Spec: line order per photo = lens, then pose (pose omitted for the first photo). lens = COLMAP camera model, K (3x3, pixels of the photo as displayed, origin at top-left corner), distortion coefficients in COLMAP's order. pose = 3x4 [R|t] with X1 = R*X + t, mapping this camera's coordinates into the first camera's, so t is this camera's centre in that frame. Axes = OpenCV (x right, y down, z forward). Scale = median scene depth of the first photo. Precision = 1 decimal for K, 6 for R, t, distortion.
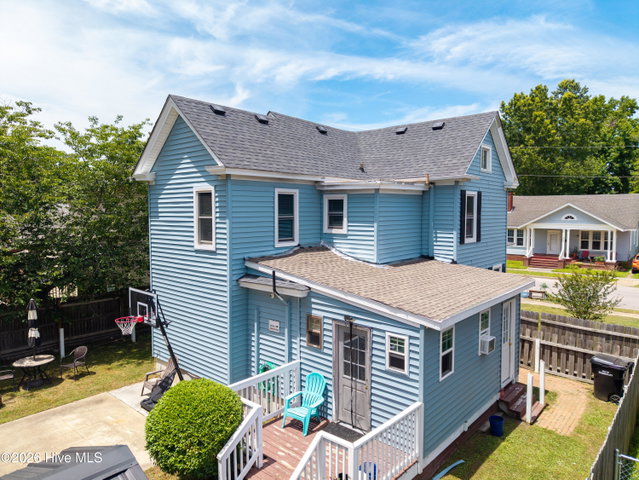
lens RADIAL K [[430.6, 0, 317.9], [0, 430.6, 238.1], [0, 0, 1]] dist [0.036702, -0.039976]
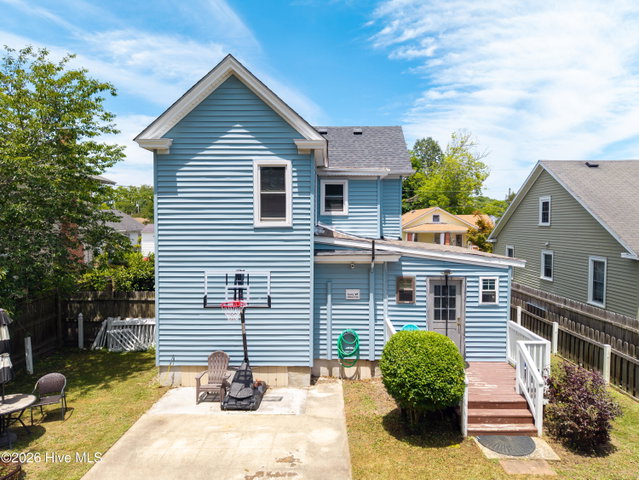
lens RADIAL K [[430.6, 0, 322.8], [0, 430.6, 238.1], [0, 0, 1]] dist [0.039397, -0.045955]
pose [[0.758471, -0.023007, 0.651301, -0.764935], [0.039955, 0.999138, -0.011235, 0.064426], [-0.650481, 0.034544, 0.758736, 0.202062]]
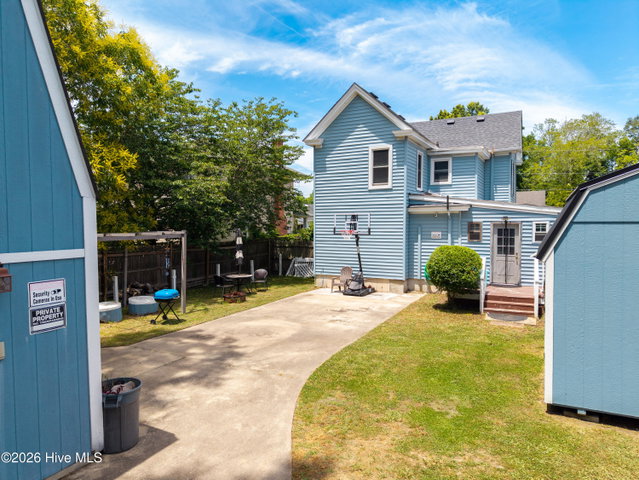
lens RADIAL K [[433.1, 0, 316.6], [0, 433.1, 238.1], [0, 0, 1]] dist [0.035497, -0.039463]
pose [[0.972182, -0.011411, 0.233949, -0.791932], [0.017149, 0.999600, -0.022508, 0.217132], [-0.233598, 0.025894, 0.971988, -0.375511]]
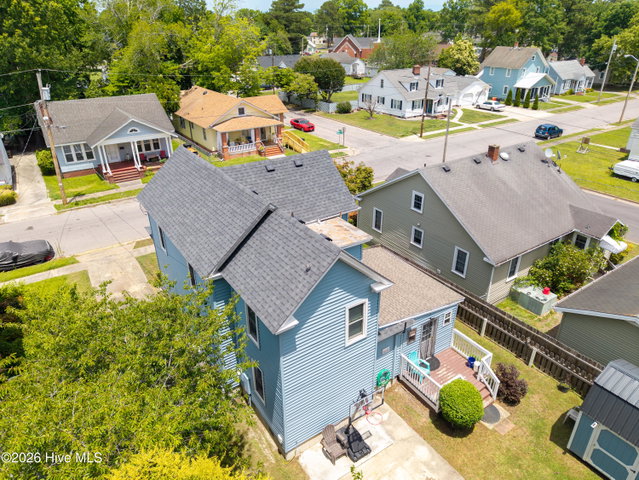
lens RADIAL K [[433.1, 0, 316.6], [0, 433.1, 238.1], [0, 0, 1]] dist [0.035497, -0.039463]
pose [[0.257769, -0.436018, 0.862232, -1.269105], [0.067733, 0.898348, 0.434032, -0.823811], [-0.963830, -0.053478, 0.261099, 0.750591]]
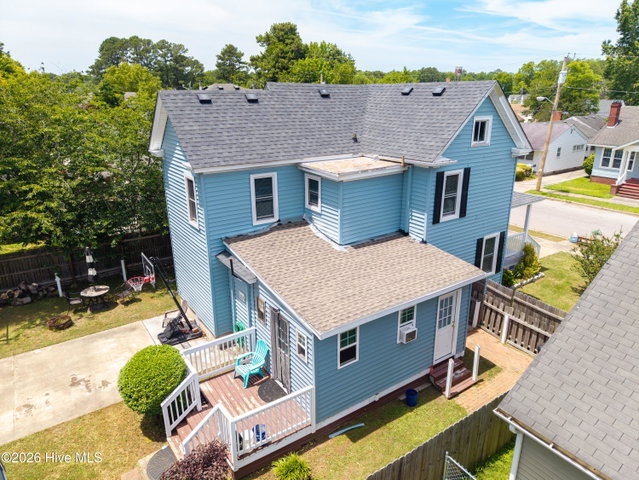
lens RADIAL K [[433.1, 0, 316.6], [0, 433.1, 238.1], [0, 0, 1]] dist [0.035497, -0.039463]
pose [[0.969386, 0.070928, -0.235073, 0.343781], [-0.008375, 0.966364, 0.257041, -0.247361], [0.245397, -0.247203, 0.937374, -0.062064]]
